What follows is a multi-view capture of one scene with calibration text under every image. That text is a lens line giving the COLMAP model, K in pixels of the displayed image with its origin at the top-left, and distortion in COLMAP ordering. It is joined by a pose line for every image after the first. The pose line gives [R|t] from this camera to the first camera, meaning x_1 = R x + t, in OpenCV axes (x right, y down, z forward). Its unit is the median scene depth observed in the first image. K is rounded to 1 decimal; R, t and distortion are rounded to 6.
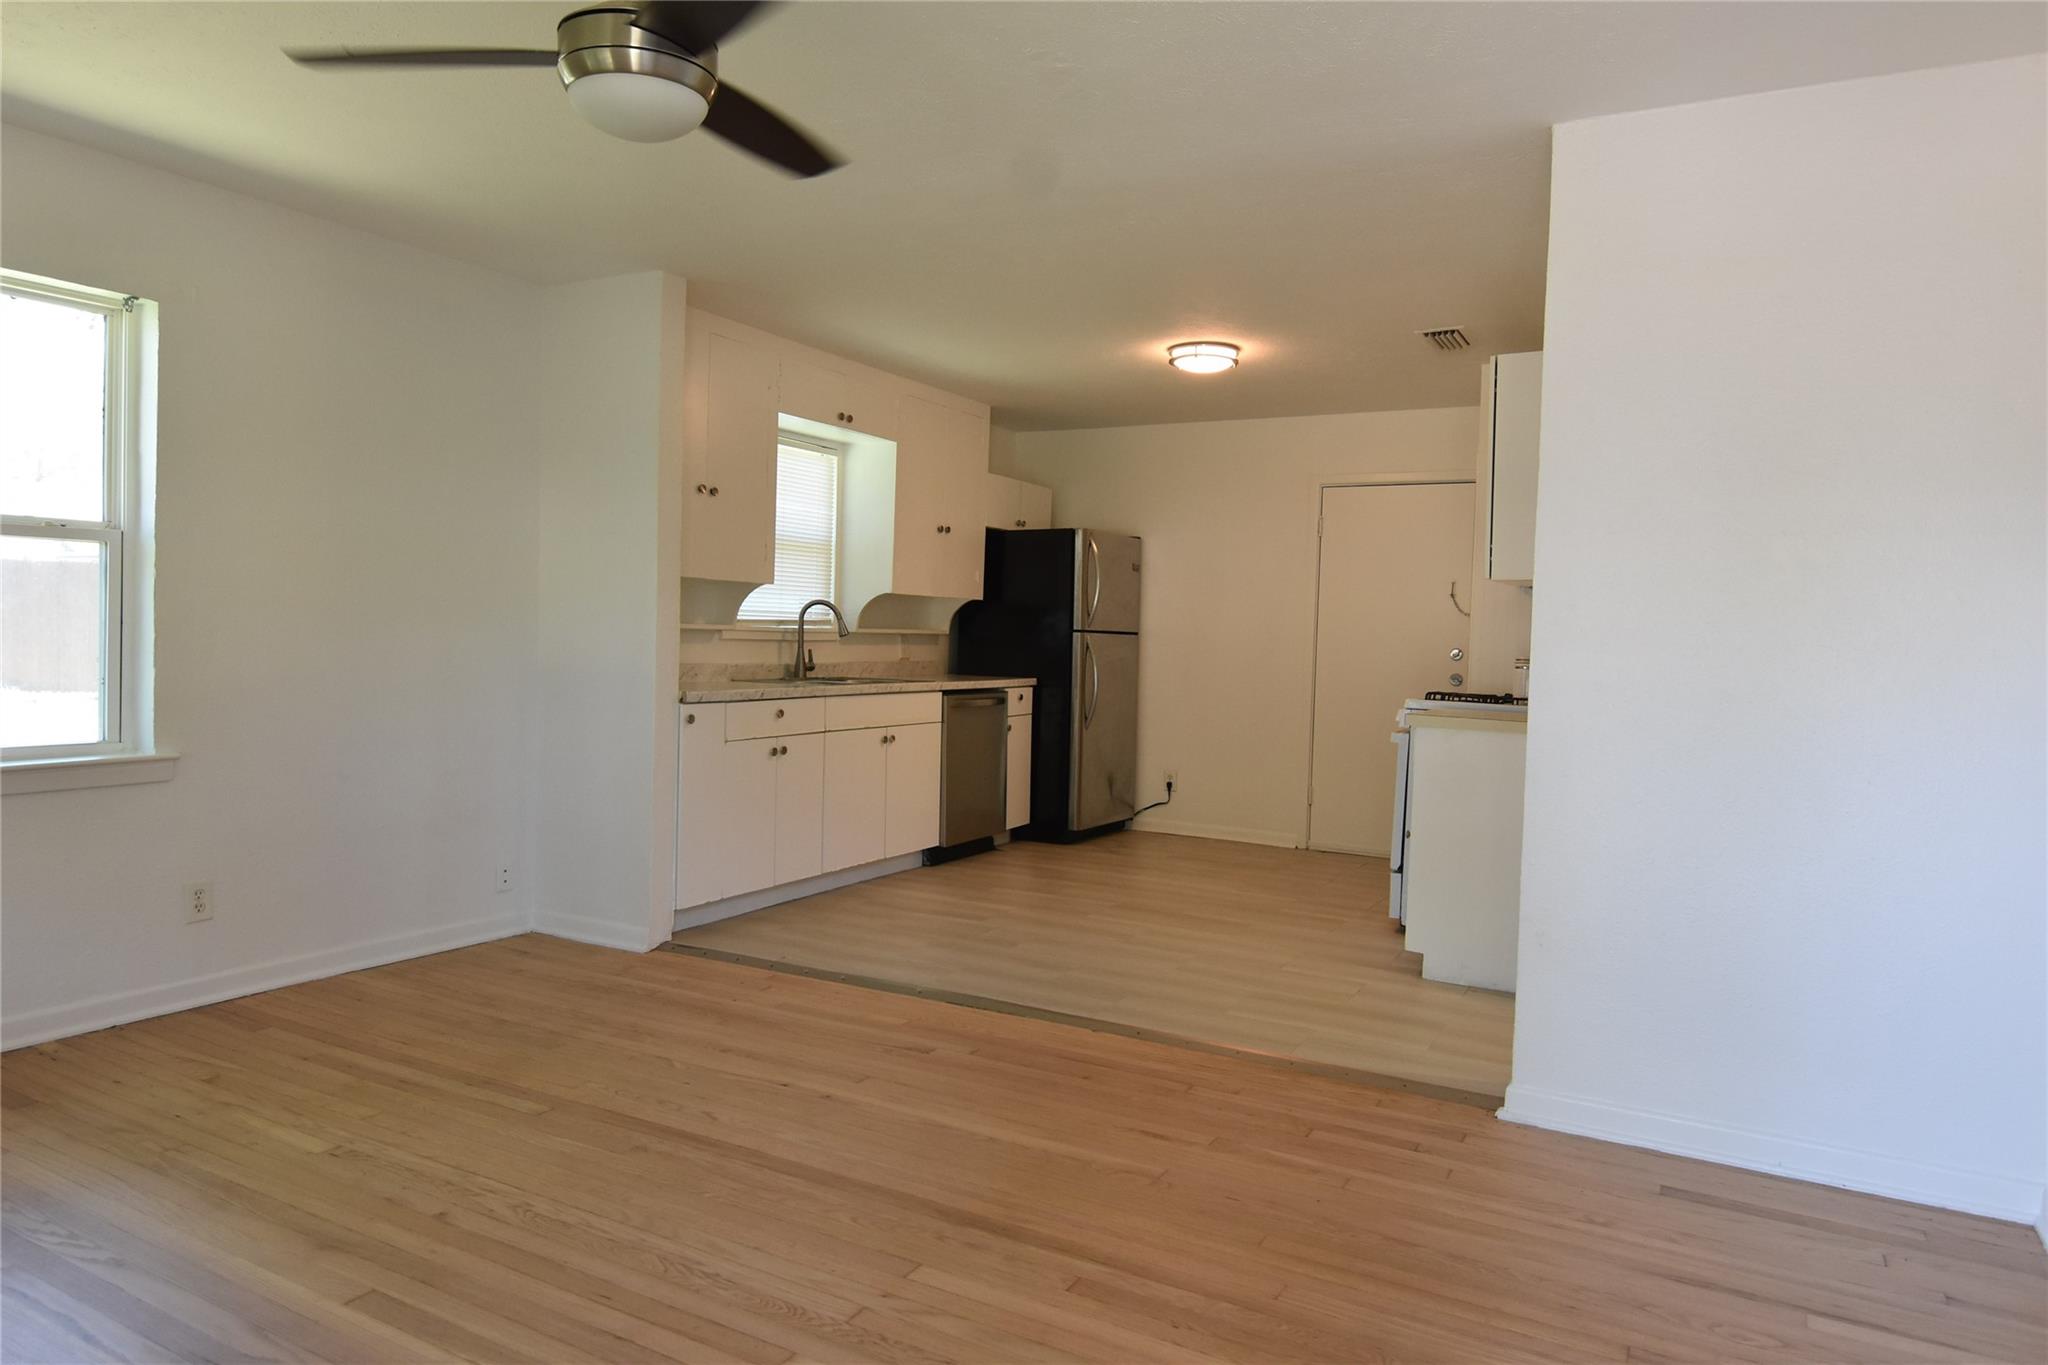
lens RADIAL K [[1271.0, 0, 1024.0], [0, 1271.0, 682.5], [0, 0, 1]] dist [0.003626, -0.015673]
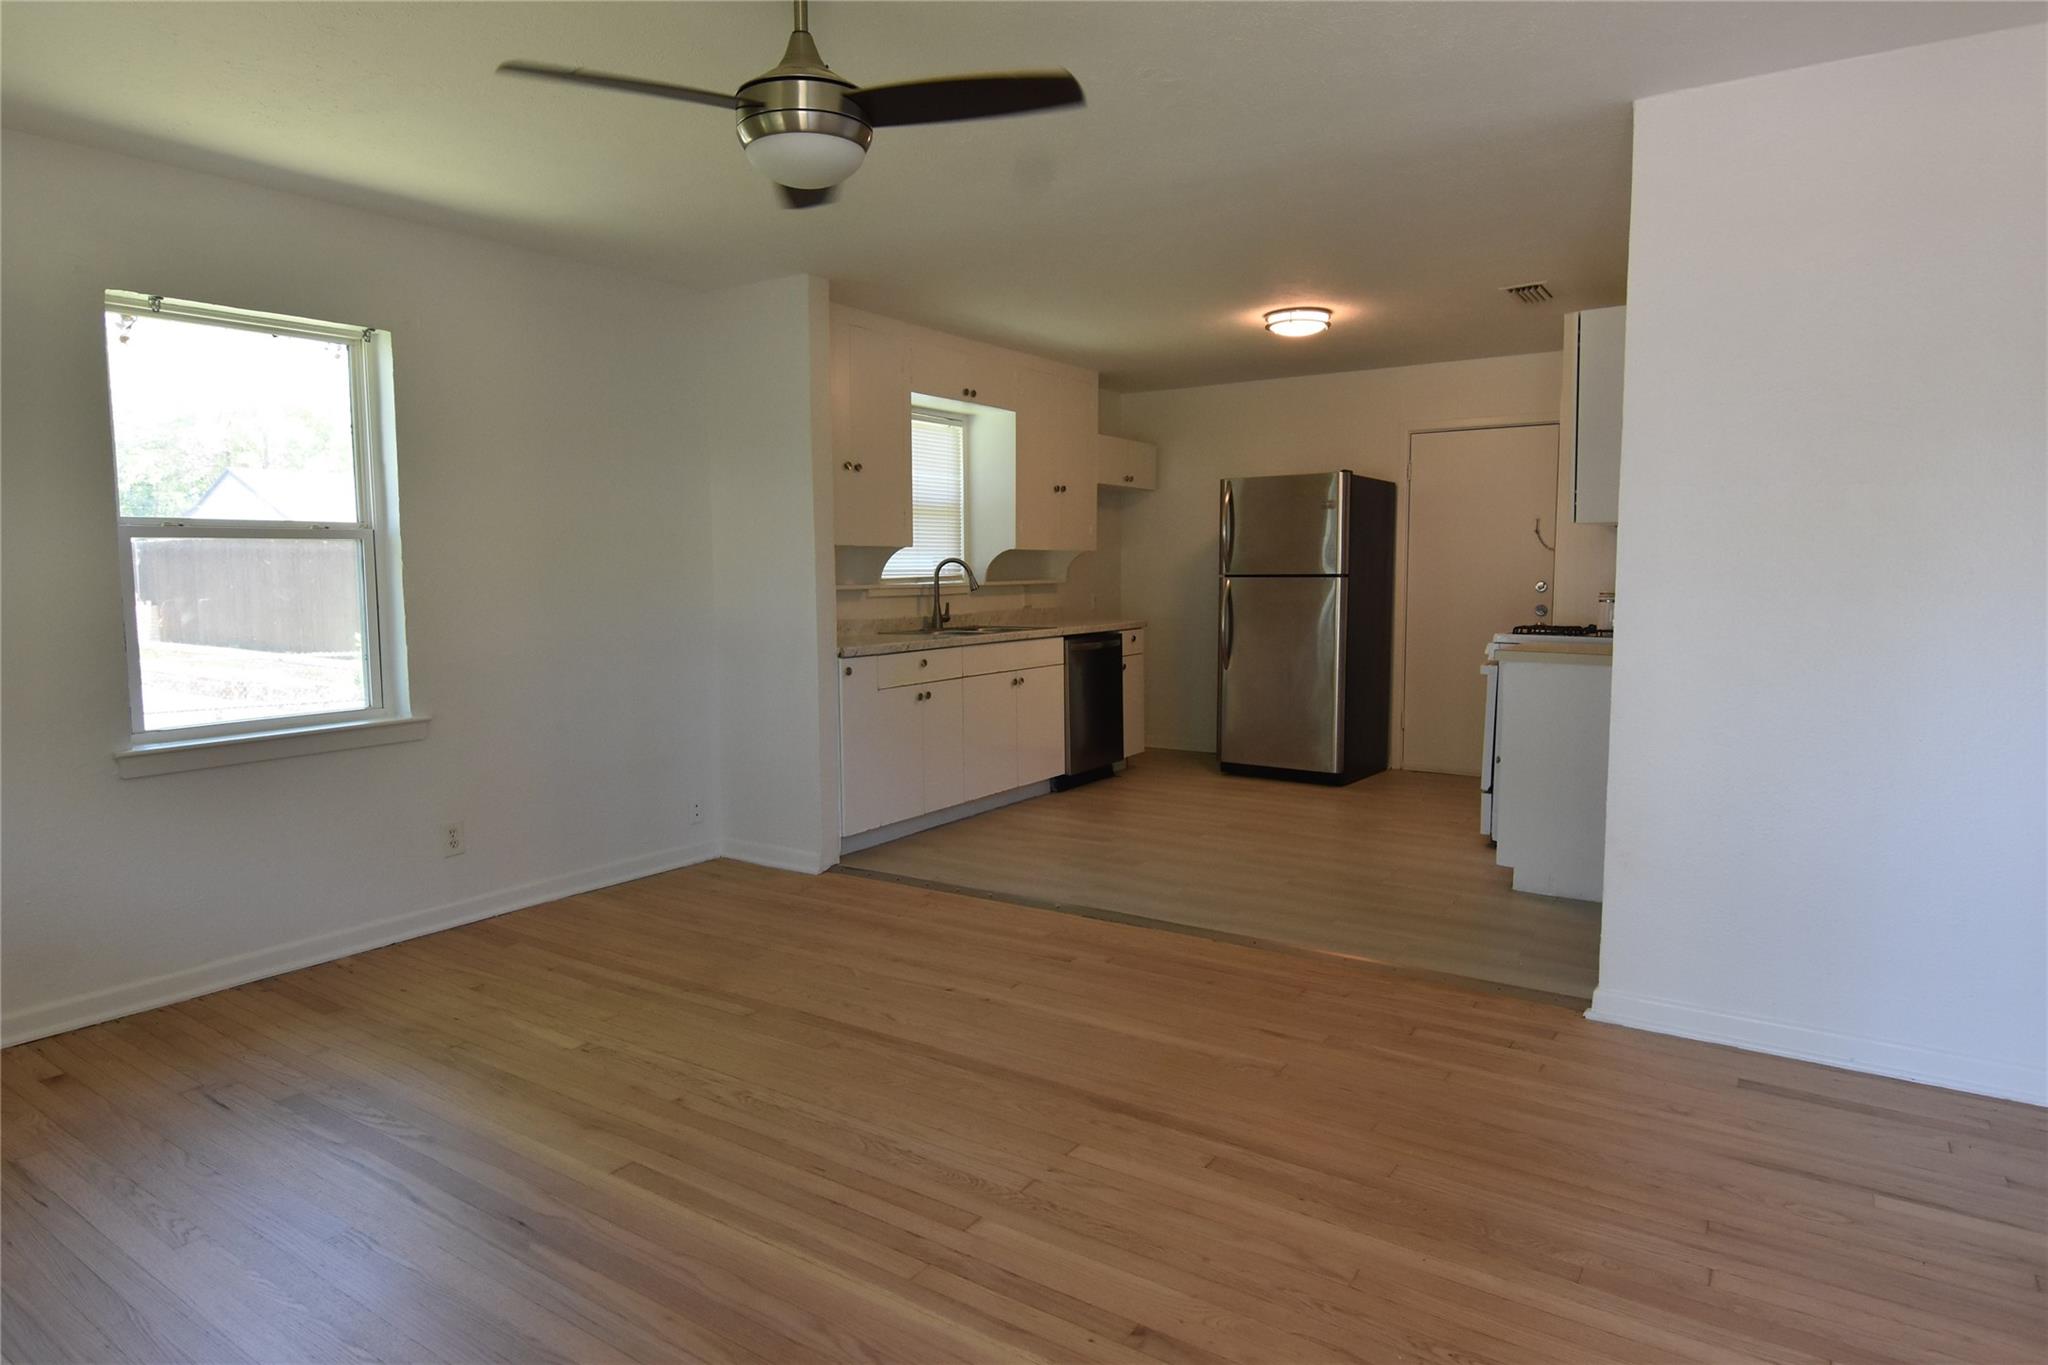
lens RADIAL K [[1162.0, 0, 1024.0], [0, 1162.0, 682.5], [0, 0, 1]] dist [0.003847, -0.016006]
pose [[0.995599, -0.026802, -0.089807, -0.013288], [0.031989, 0.997872, 0.056820, -0.017900], [0.088093, -0.059443, 0.994337, -0.028019]]
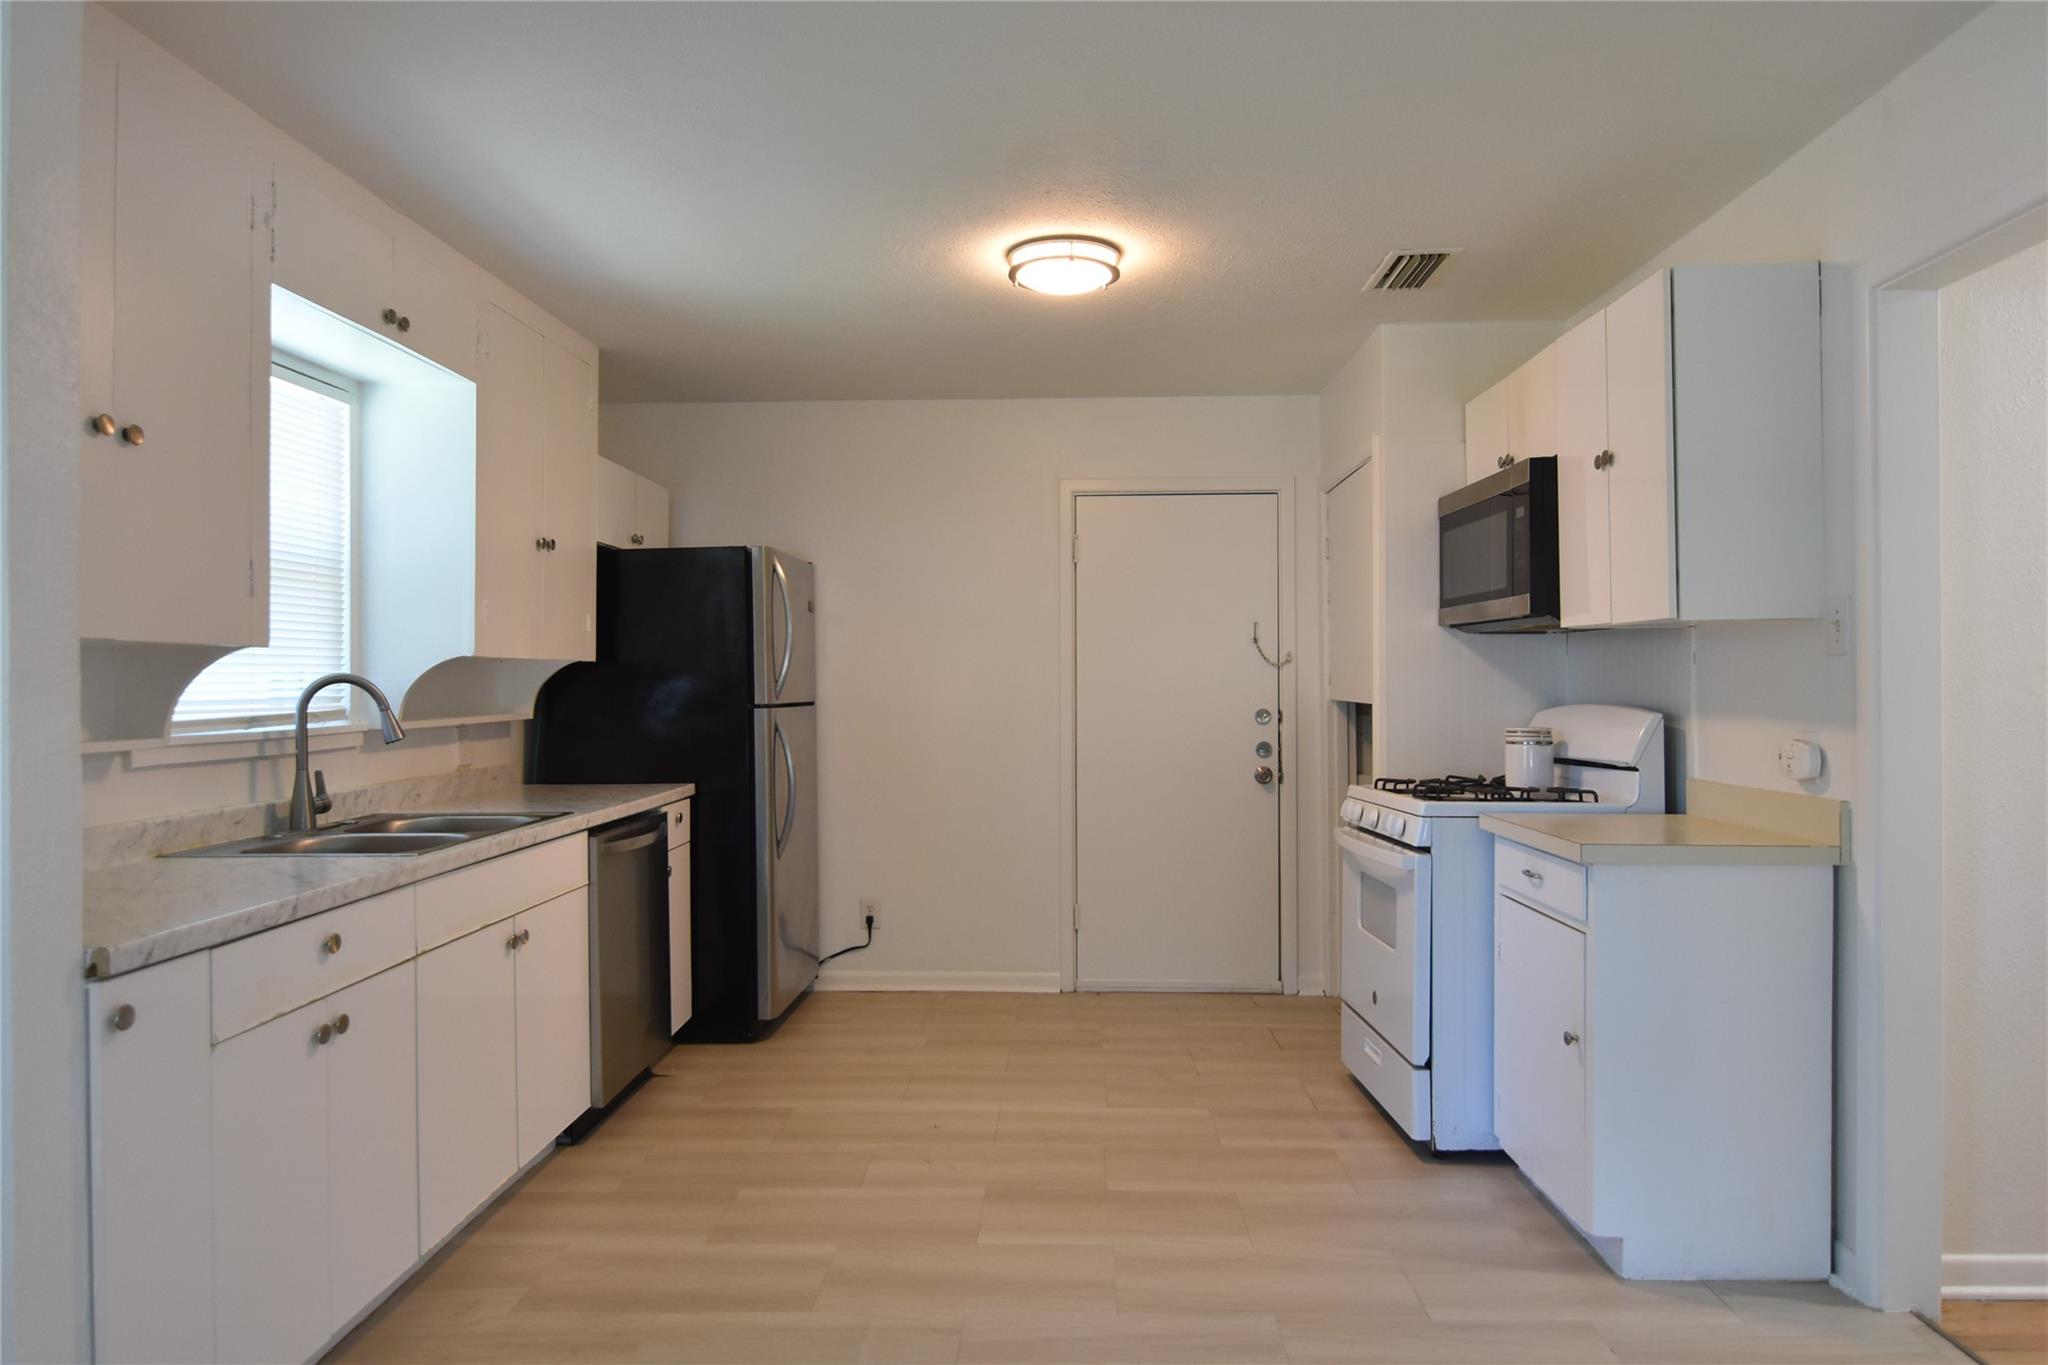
lens RADIAL K [[1271.0, 0, 1024.0], [0, 1271.0, 682.5], [0, 0, 1]] dist [0.003626, -0.015673]
pose [[0.891247, -0.034472, 0.452207, -0.220554], [0.048295, 0.998651, -0.019055, -0.057906], [-0.450940, 0.038822, 0.891709, 0.628930]]
